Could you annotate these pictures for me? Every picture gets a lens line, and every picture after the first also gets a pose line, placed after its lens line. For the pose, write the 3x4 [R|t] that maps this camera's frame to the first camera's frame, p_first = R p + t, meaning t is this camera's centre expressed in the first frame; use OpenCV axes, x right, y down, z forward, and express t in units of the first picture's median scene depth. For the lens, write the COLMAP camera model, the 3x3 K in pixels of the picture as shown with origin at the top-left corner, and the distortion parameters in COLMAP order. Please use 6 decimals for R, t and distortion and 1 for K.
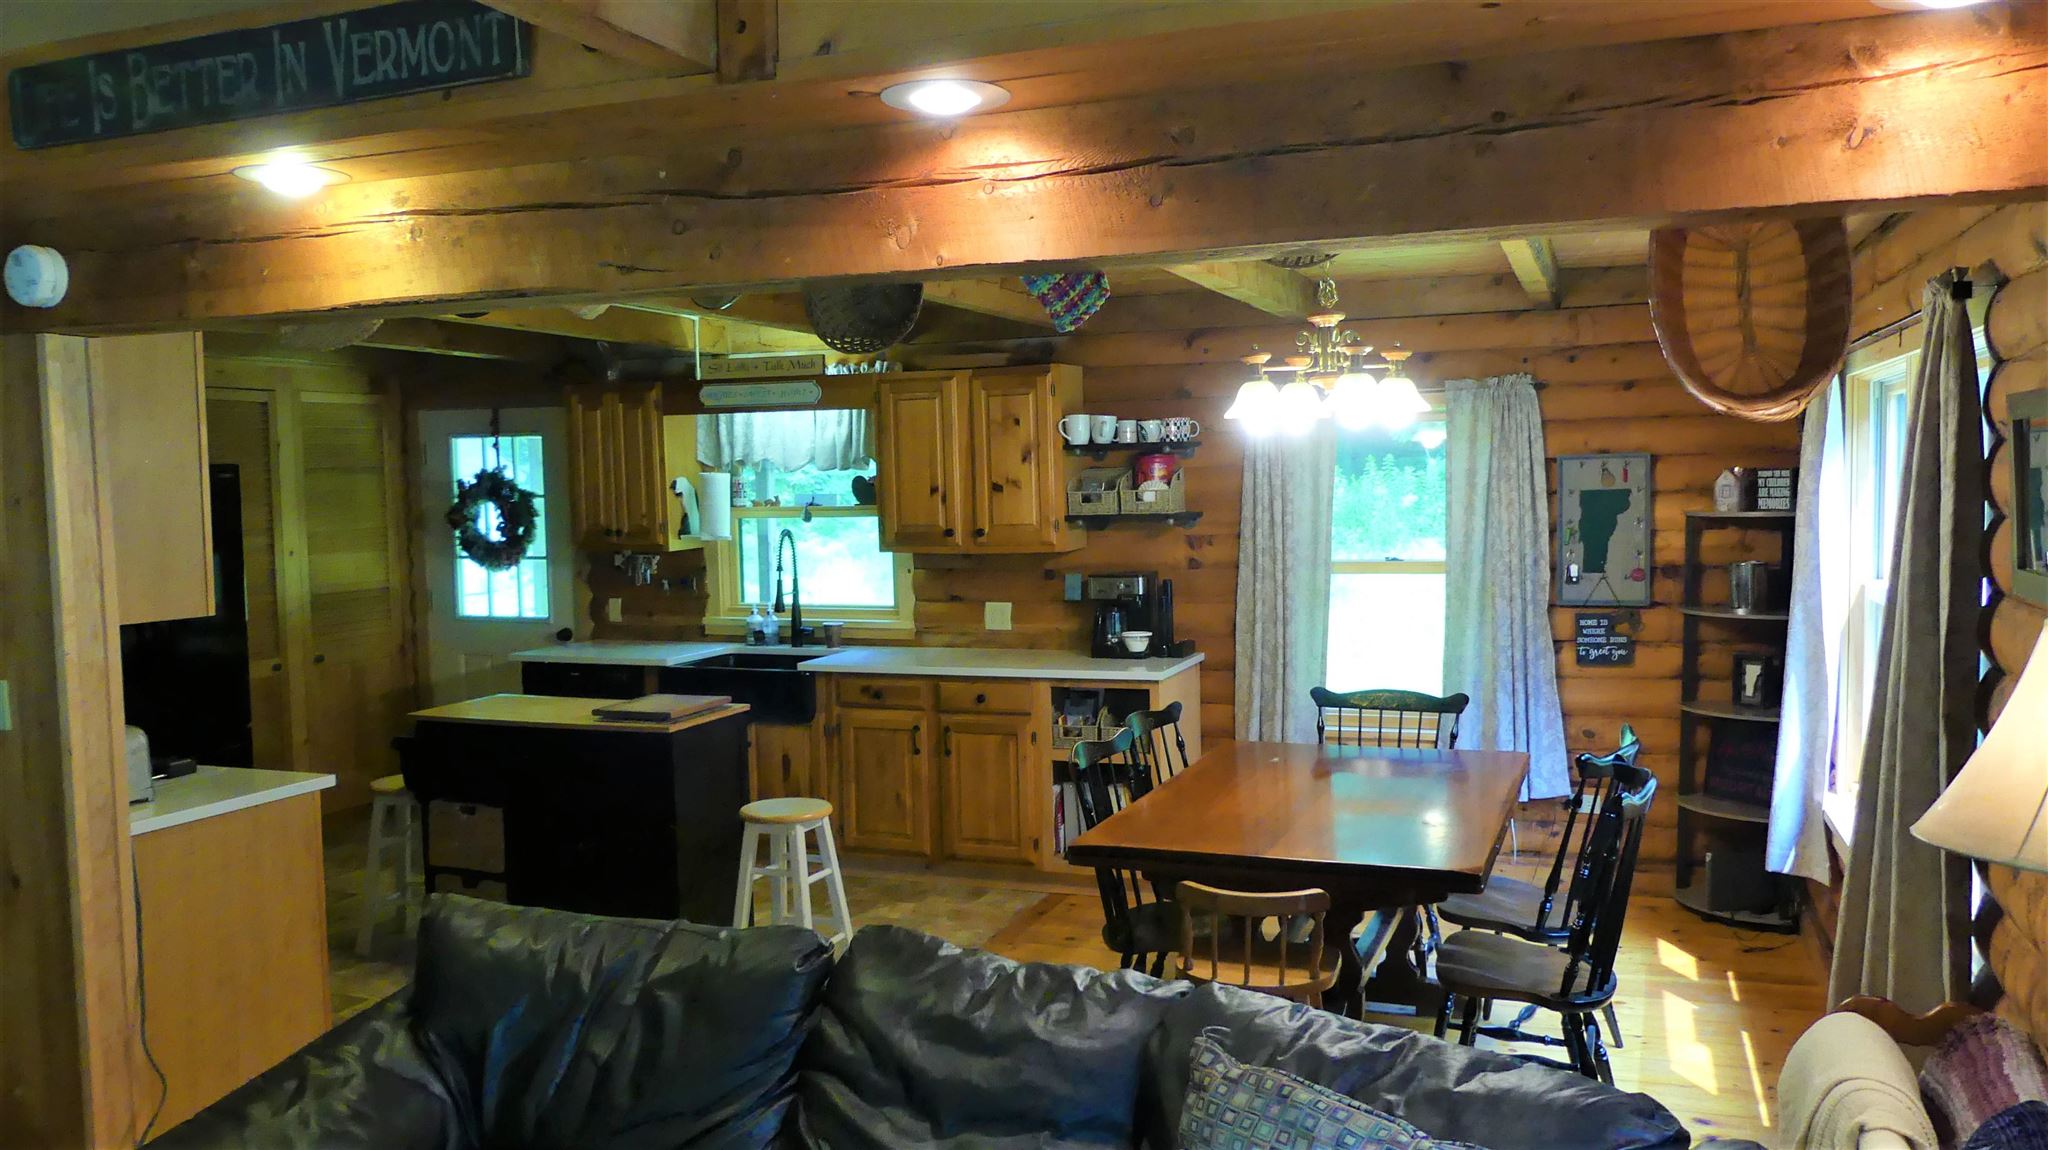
lens RADIAL K [[1535.9, 0, 1018.0], [0, 1535.9, 571.2], [0, 0, 1]] dist [-0.040513, 0.026403]
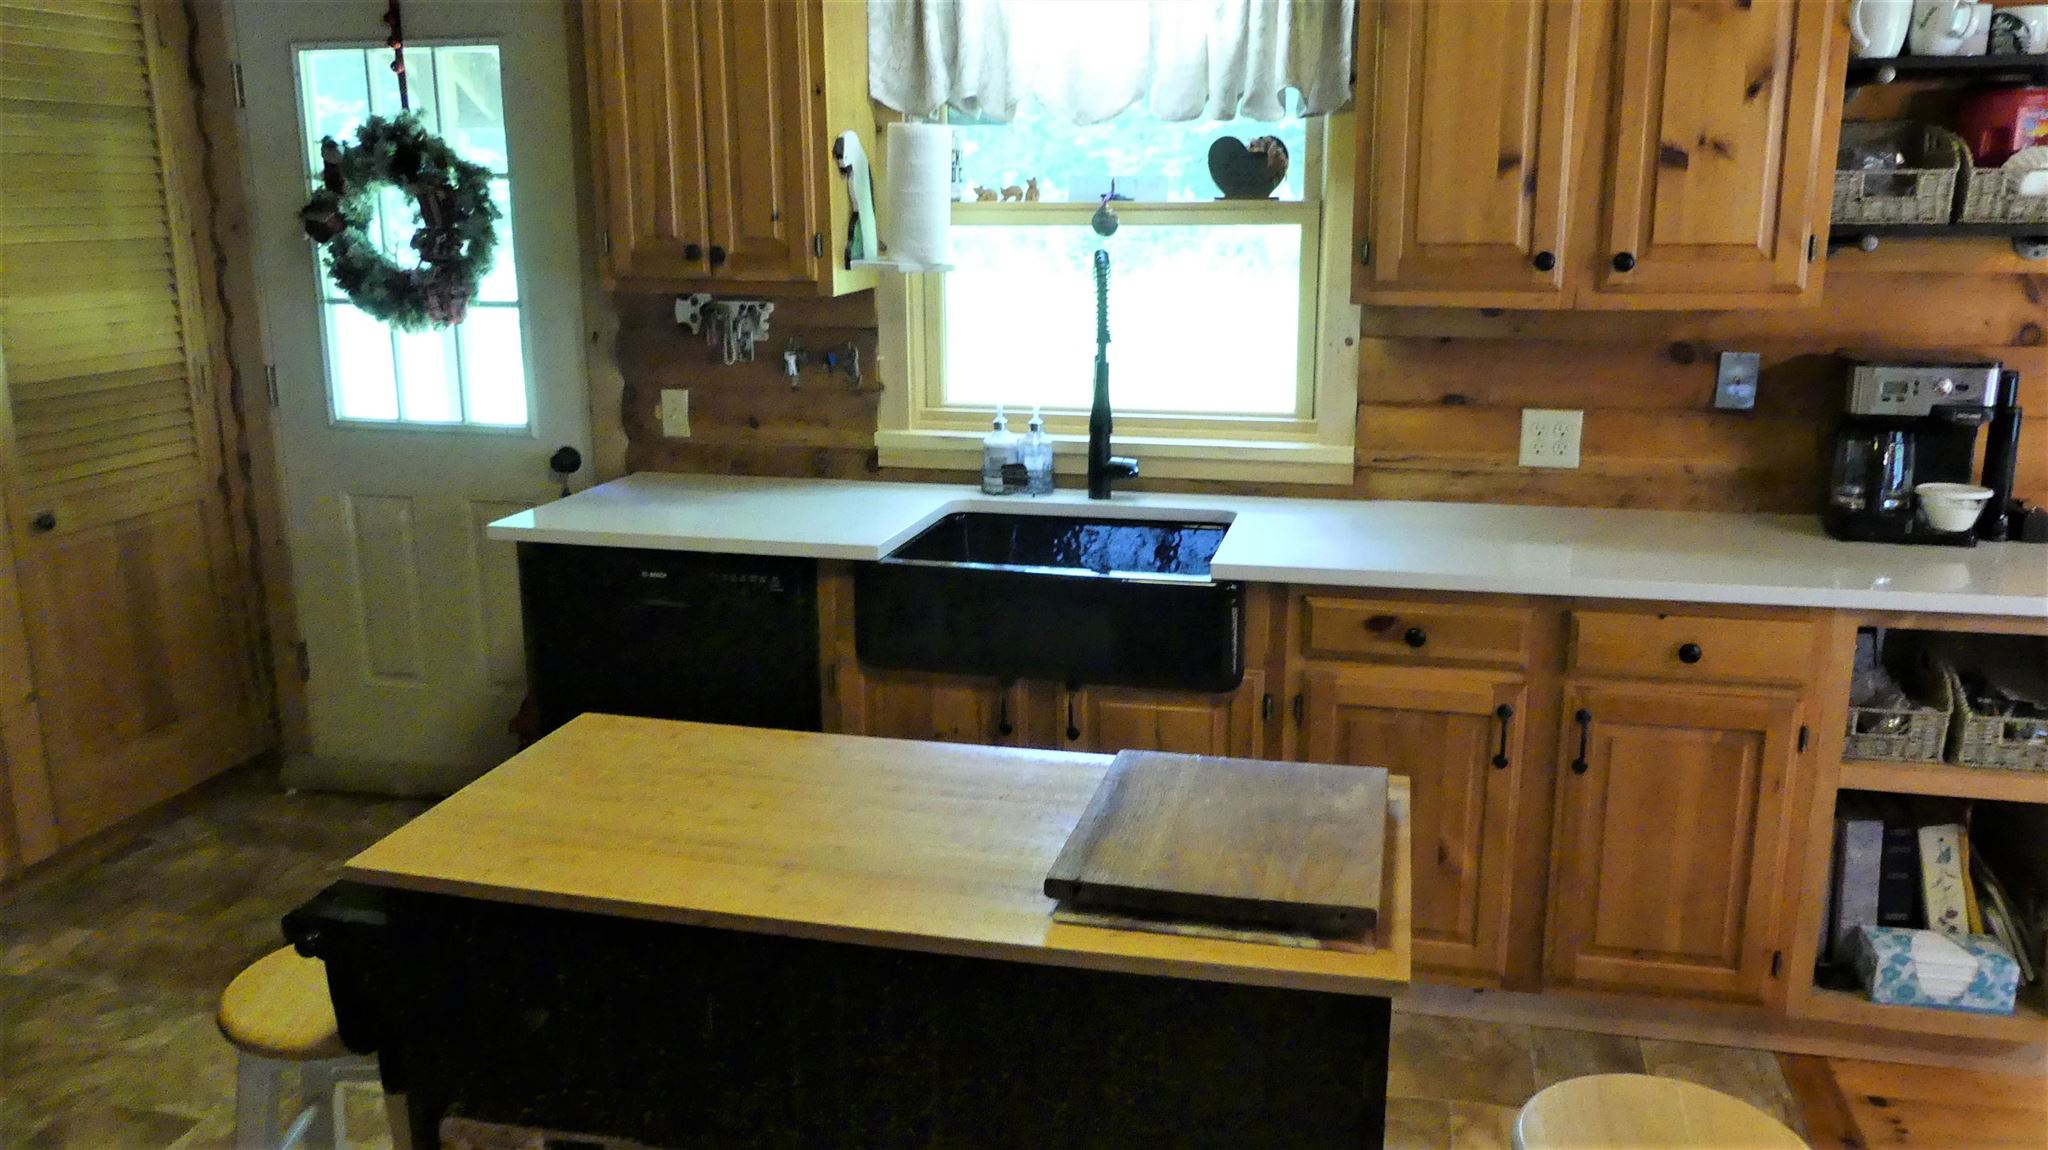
lens RADIAL K [[1535.9, 0, 1035.3], [0, 1535.9, 568.5], [0, 0, 1]] dist [-0.040513, 0.026403]
pose [[0.991479, -0.017250, 0.129120, -0.218249], [-0.005555, 0.984692, 0.174214, -0.012184], [-0.130148, -0.173446, 0.976206, 0.506740]]
